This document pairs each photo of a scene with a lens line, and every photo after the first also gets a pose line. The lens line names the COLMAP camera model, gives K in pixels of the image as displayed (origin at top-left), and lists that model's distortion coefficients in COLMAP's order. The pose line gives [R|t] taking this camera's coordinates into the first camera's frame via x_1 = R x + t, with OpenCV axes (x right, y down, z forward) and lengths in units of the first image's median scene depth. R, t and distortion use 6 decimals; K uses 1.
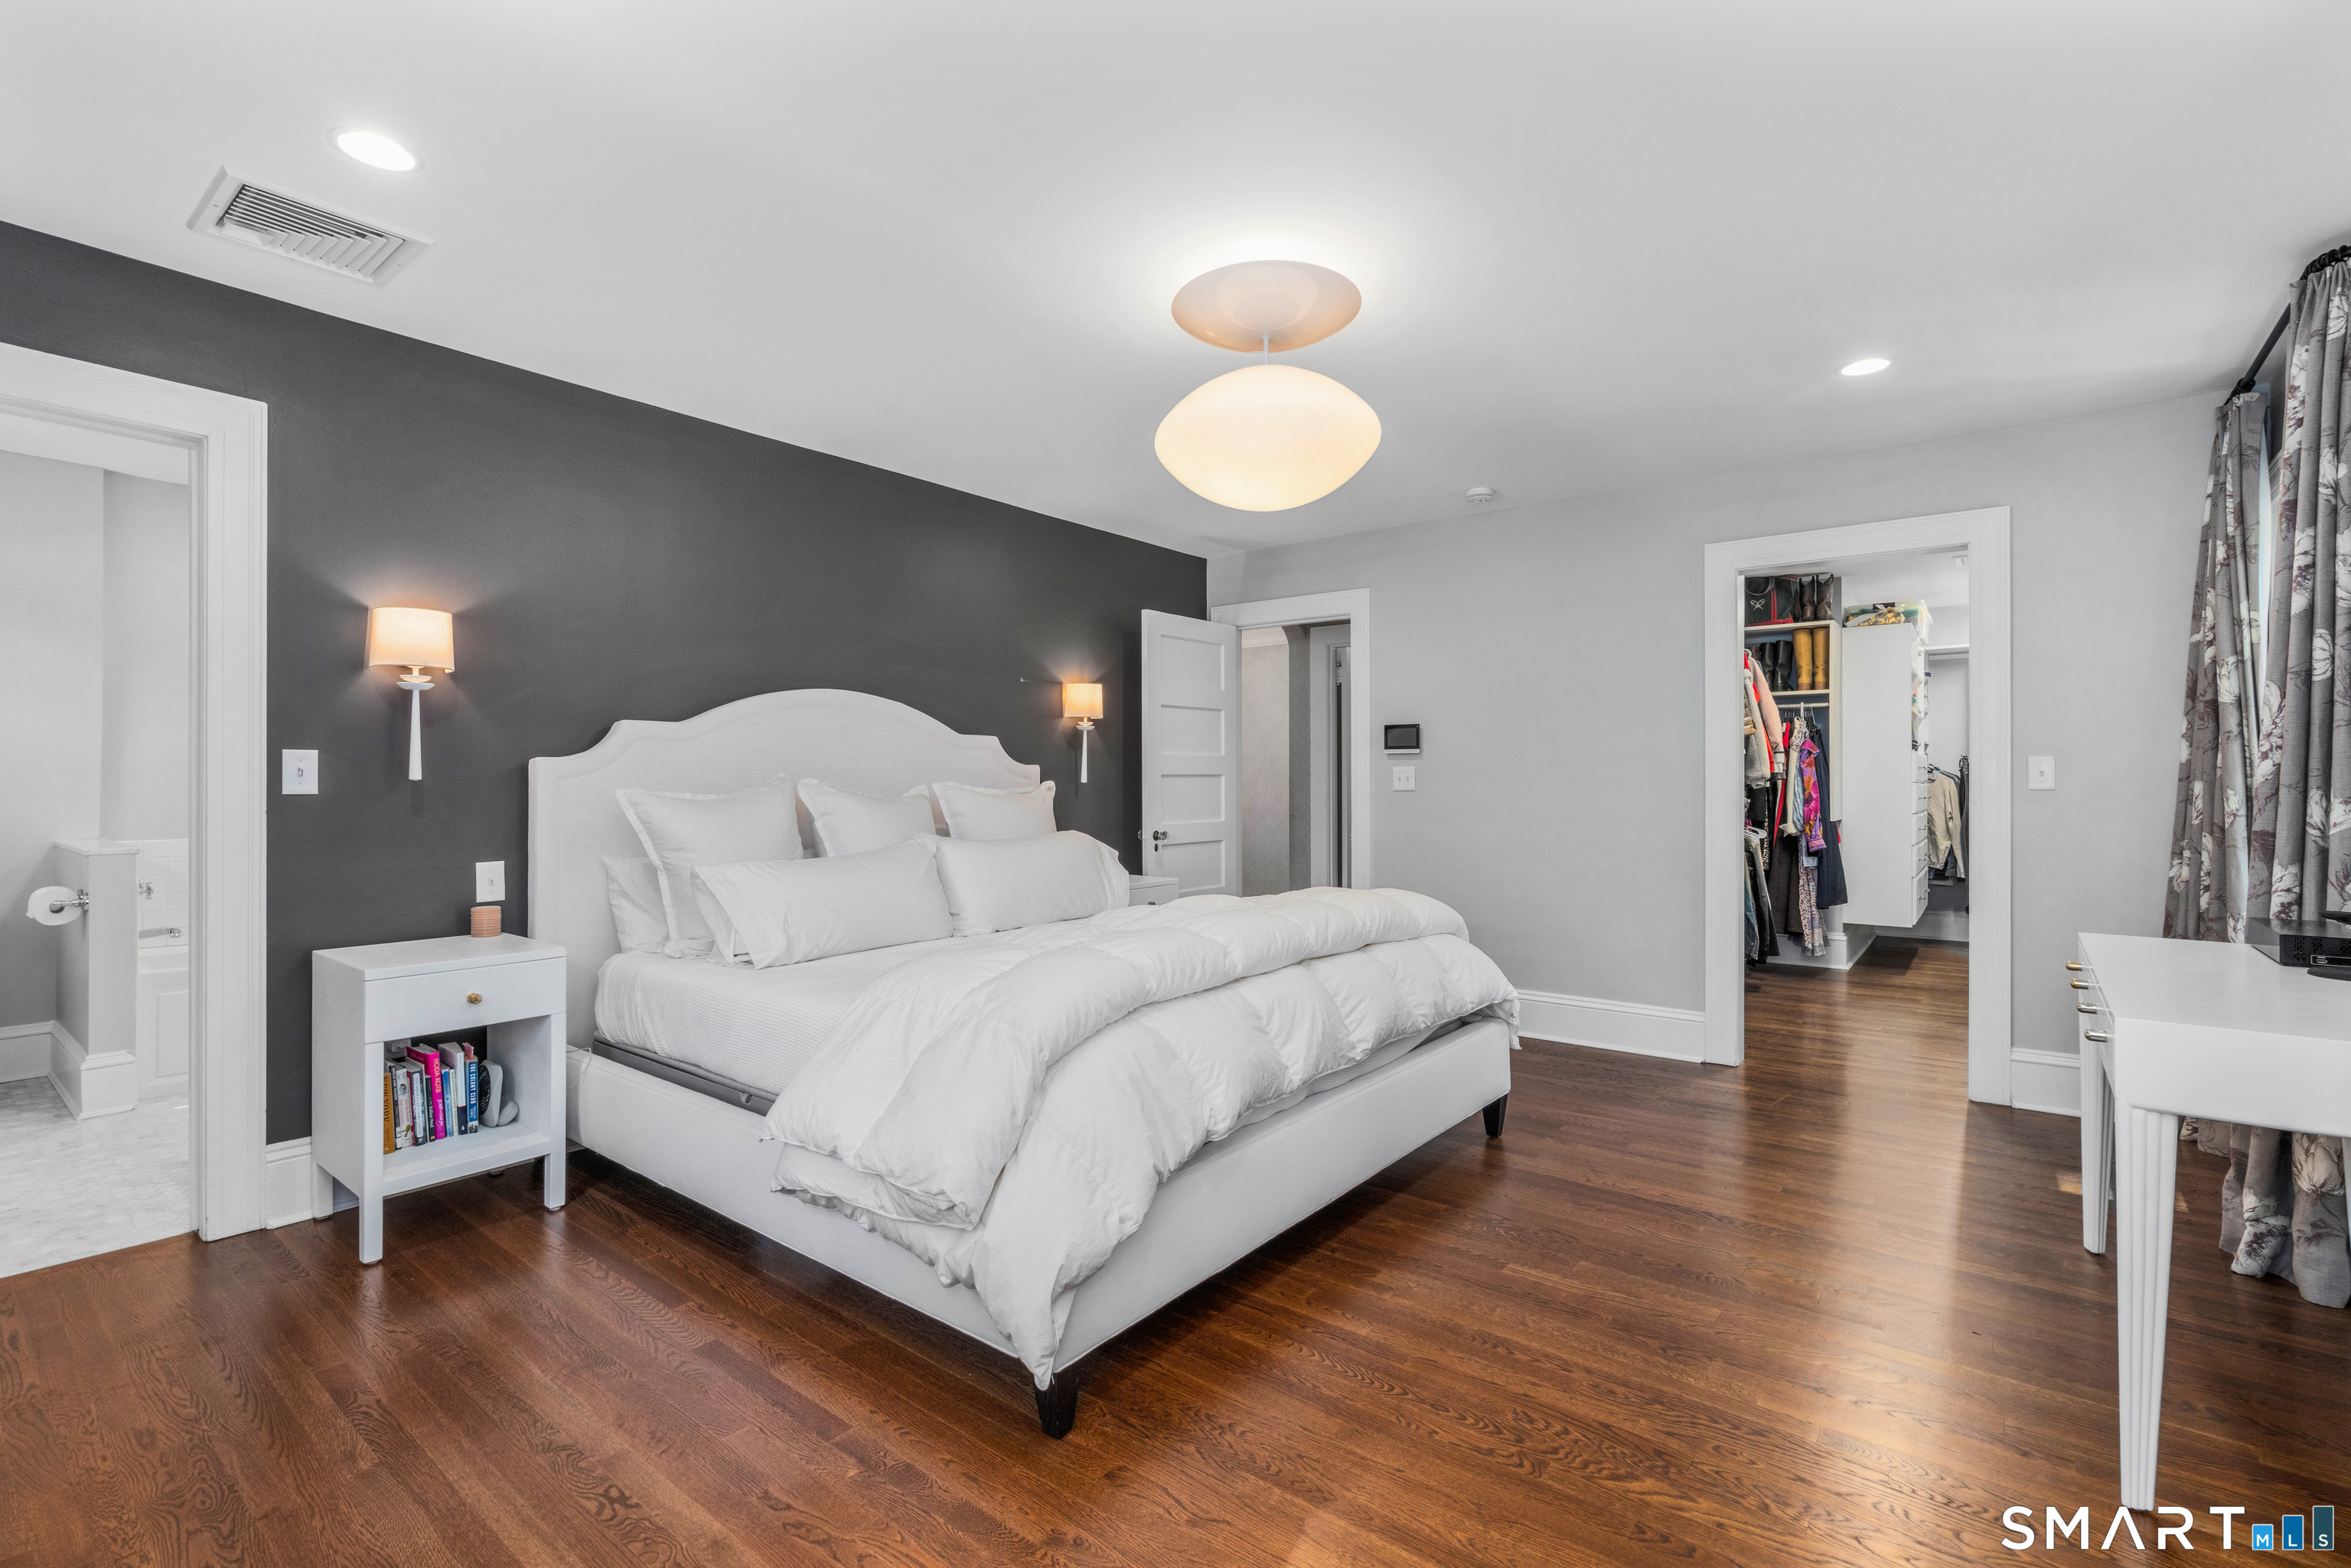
lens RADIAL K [[1048.7, 0, 1188.3], [0, 1048.7, 781.4], [0, 0, 1]] dist [0.000291, 0.000356]
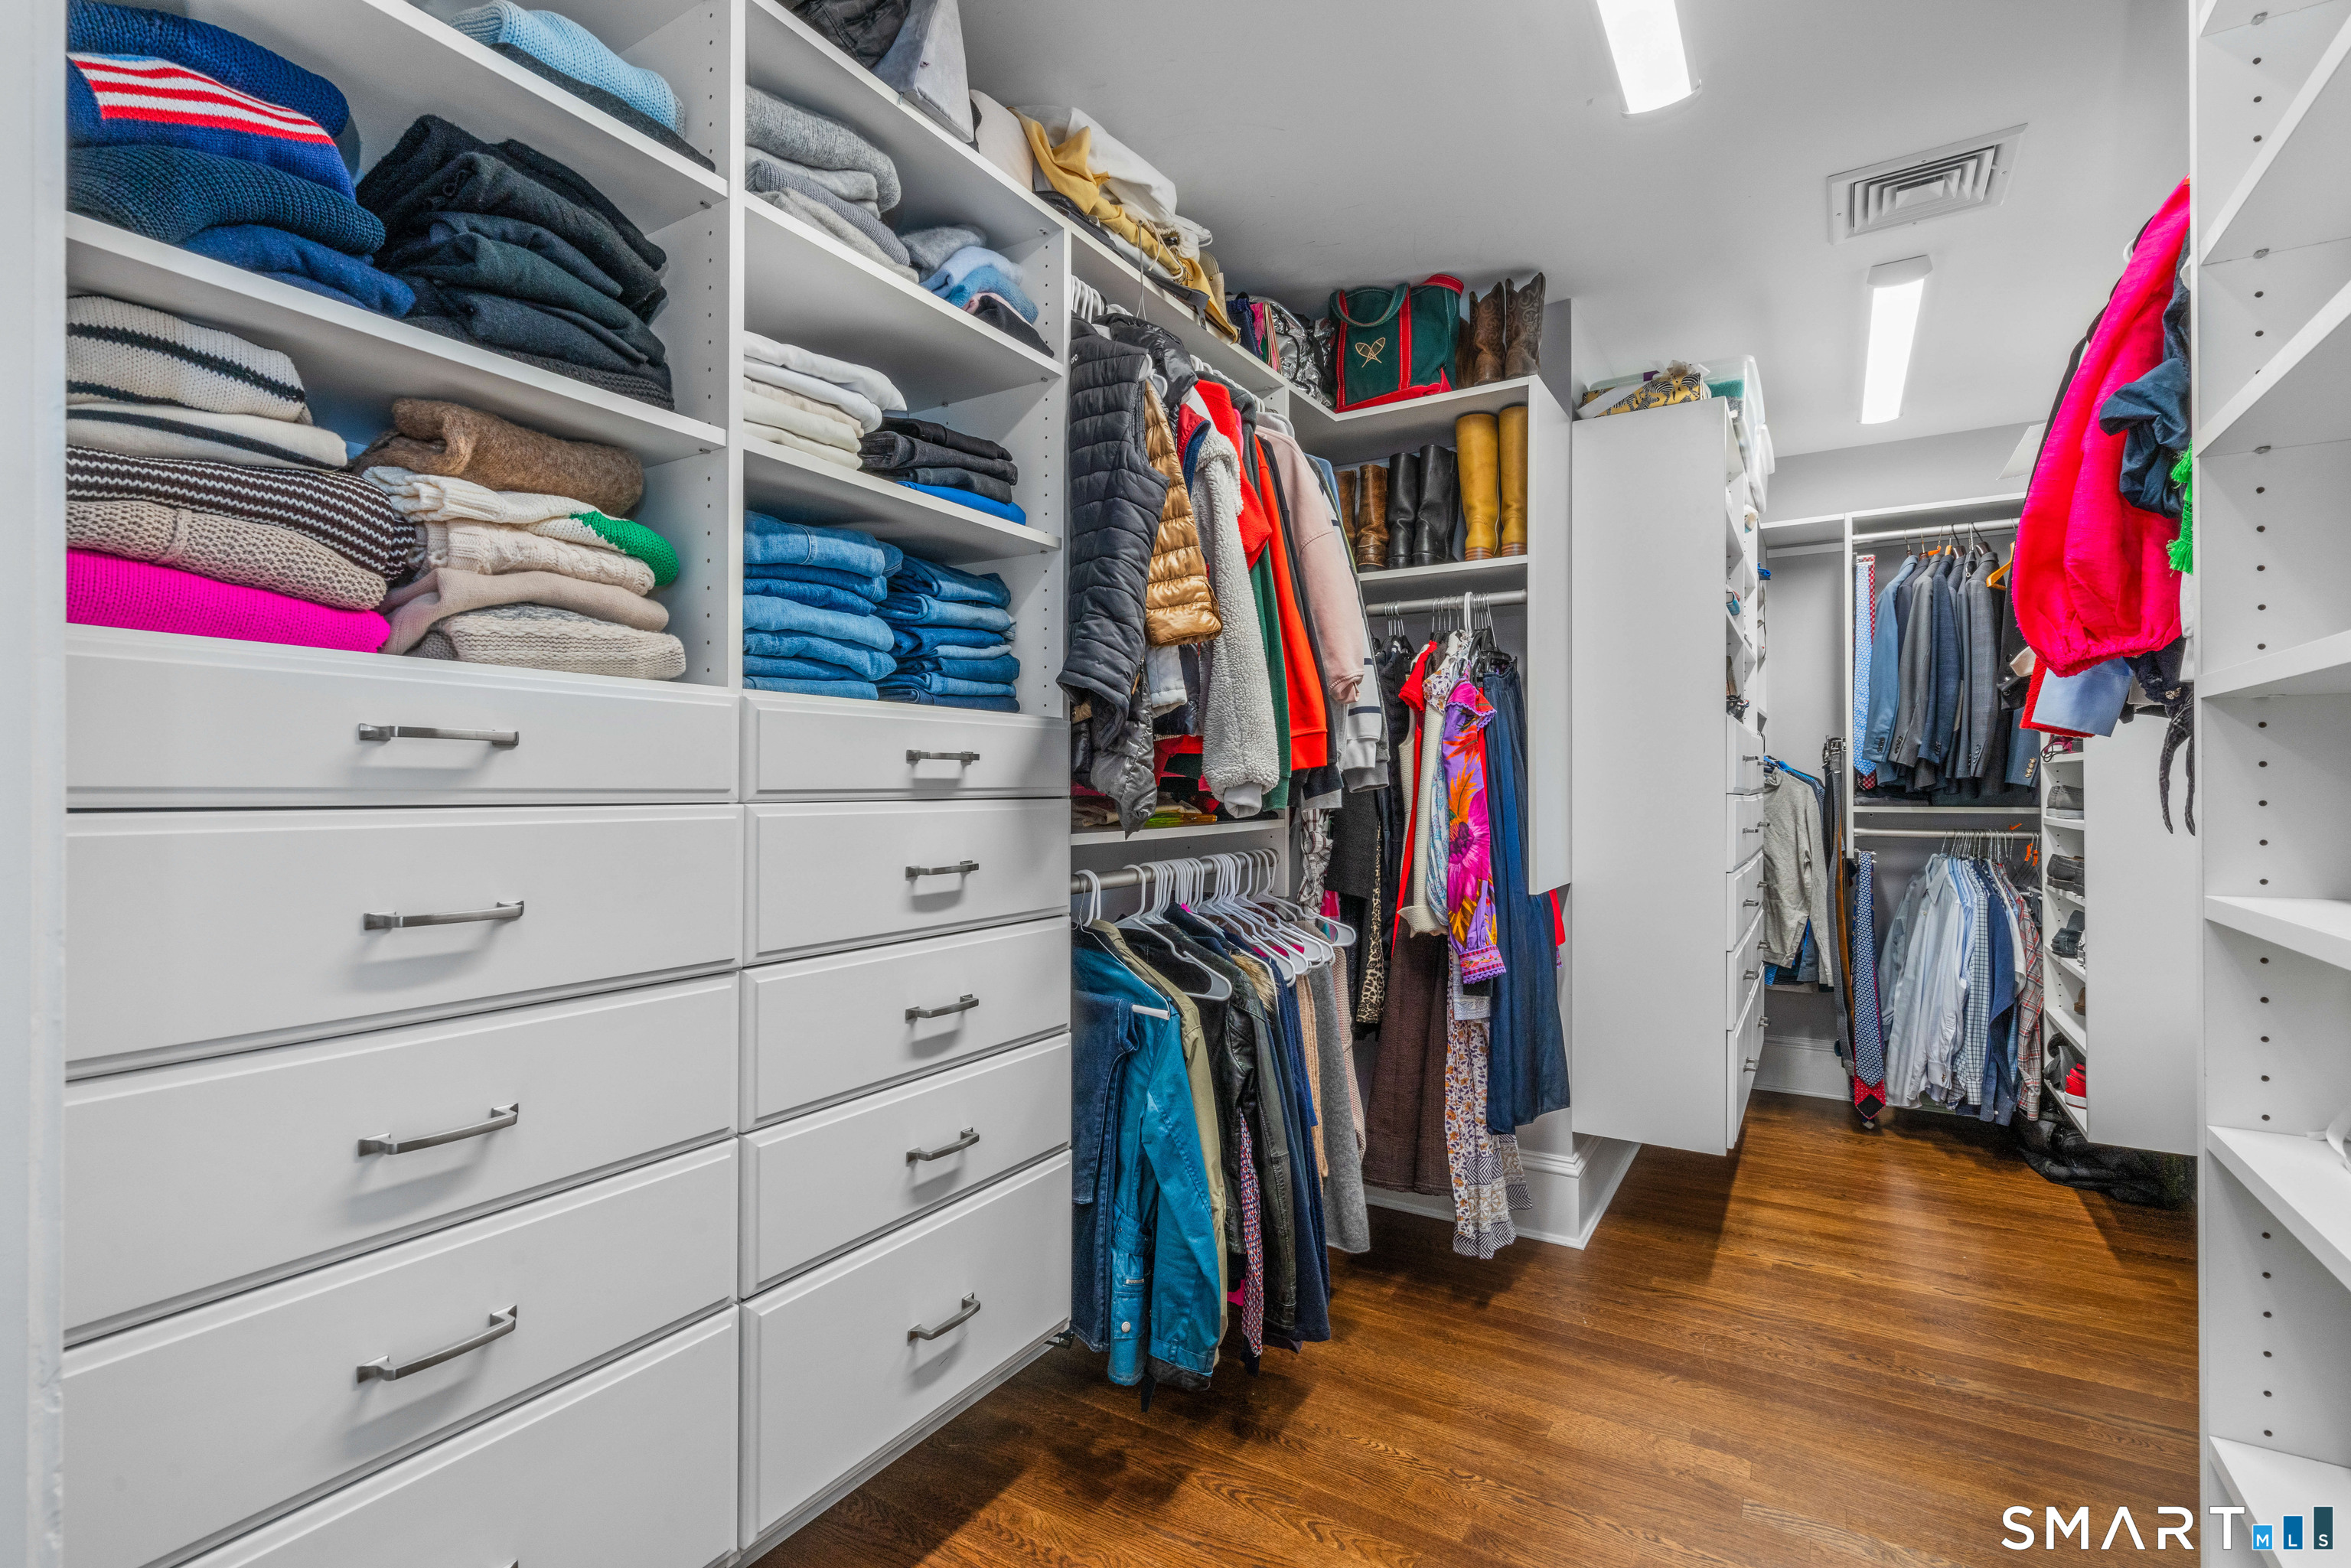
lens RADIAL K [[1048.7, 0, 1188.3], [0, 1048.7, 781.4], [0, 0, 1]] dist [0.000291, 0.000356]
pose [[0.993643, 0.001336, 0.112572, 0.435529], [-0.000745, 0.999986, -0.005287, -0.001610], [-0.112577, 0.005169, 0.993630, 0.618448]]
